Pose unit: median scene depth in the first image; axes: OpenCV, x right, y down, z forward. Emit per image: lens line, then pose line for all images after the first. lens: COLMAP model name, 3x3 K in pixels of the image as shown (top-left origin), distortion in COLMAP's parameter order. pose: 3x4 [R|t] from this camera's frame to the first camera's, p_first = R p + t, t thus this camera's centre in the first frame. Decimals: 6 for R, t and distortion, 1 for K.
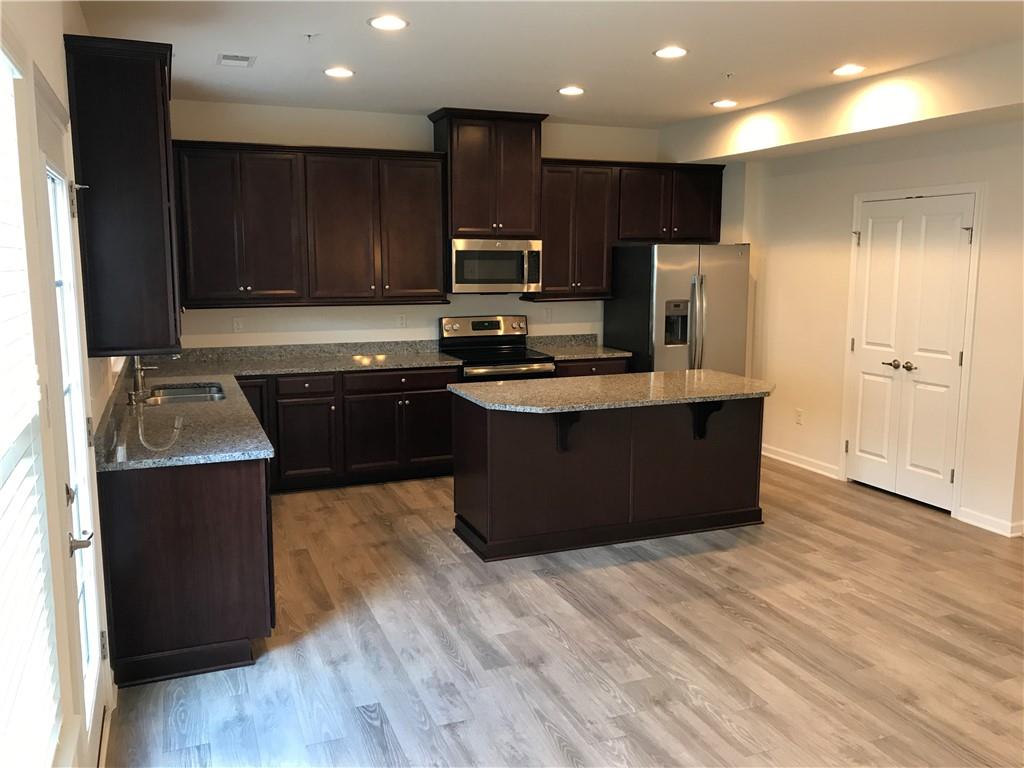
lens RADIAL K [[842.5, 0, 511.9], [0, 842.5, 380.8], [0, 0, 1]] dist [0.028351, -0.028879]
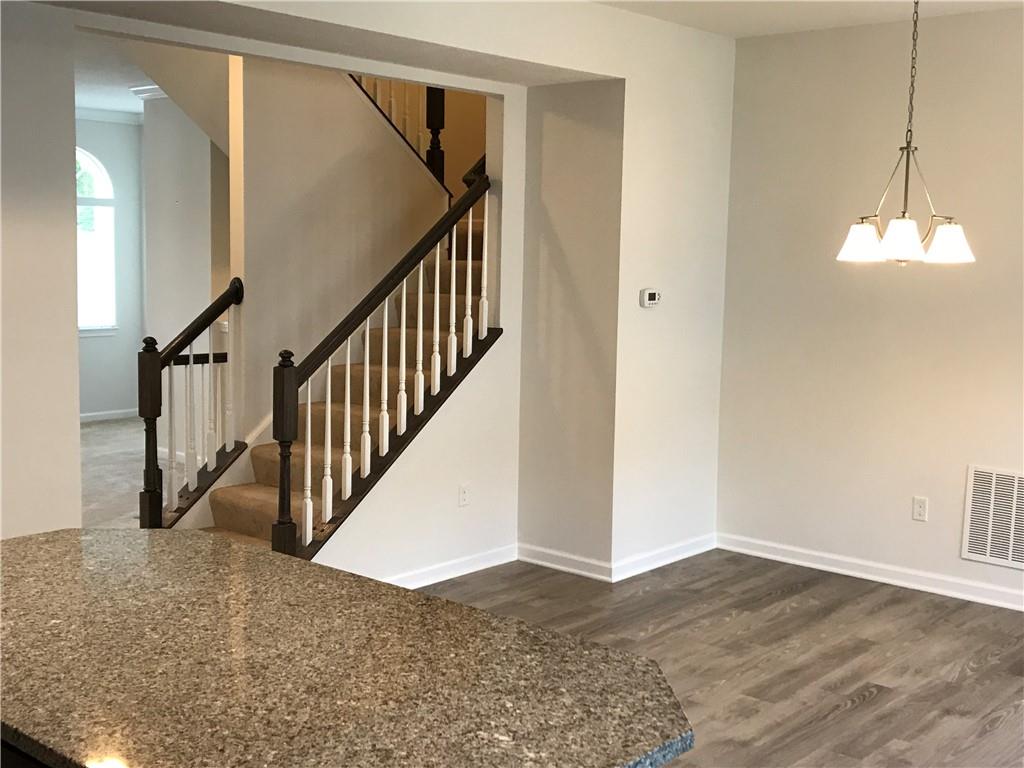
lens RADIAL K [[1220.1, 0, 511.0], [0, 1220.1, 381.7], [0, 0, 1]] dist [0.026728, 0.000000]
pose [[-0.453981, -0.107491, 0.884504, -0.350966], [0.106545, 0.979025, 0.173663, -0.165011], [-0.884618, 0.173079, -0.433006, 1.154509]]
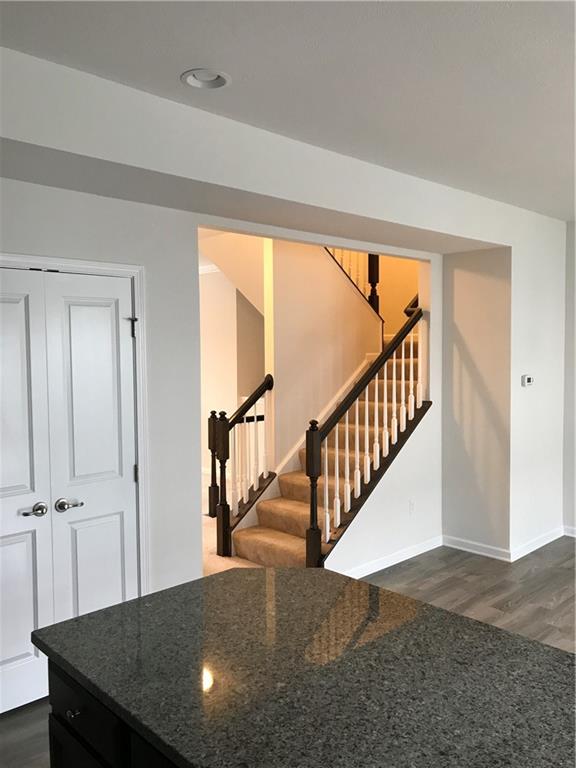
lens RADIAL K [[631.9, 0, 290.9], [0, 631.9, 377.3], [0, 0, 1]] dist [0.028351, -0.028879]
pose [[-0.371844, -0.041776, 0.927355, -0.114872], [0.138406, 0.985326, 0.099885, -0.180509], [-0.917919, 0.165493, -0.360606, 1.202305]]
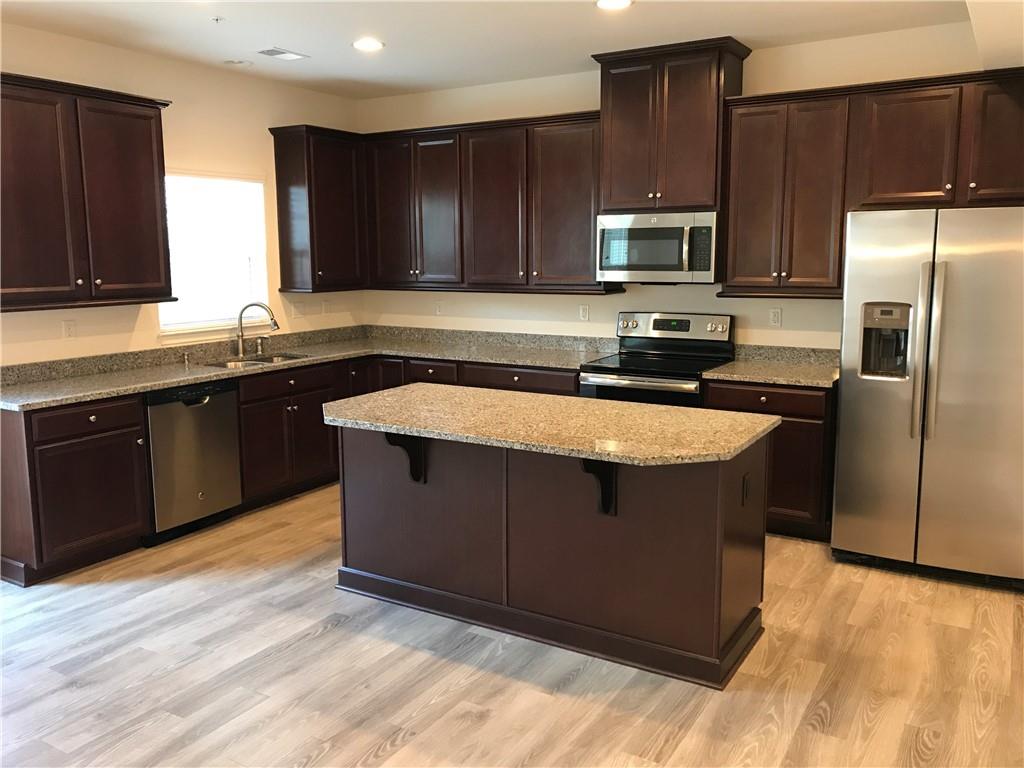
lens RADIAL K [[842.5, 0, 513.3], [0, 842.5, 383.6], [0, 0, 1]] dist [0.028351, -0.028879]
pose [[0.599333, 0.118732, -0.791645, 0.726960], [-0.109668, 0.991793, 0.065724, -0.068243], [0.792952, 0.047428, 0.607436, 0.597924]]
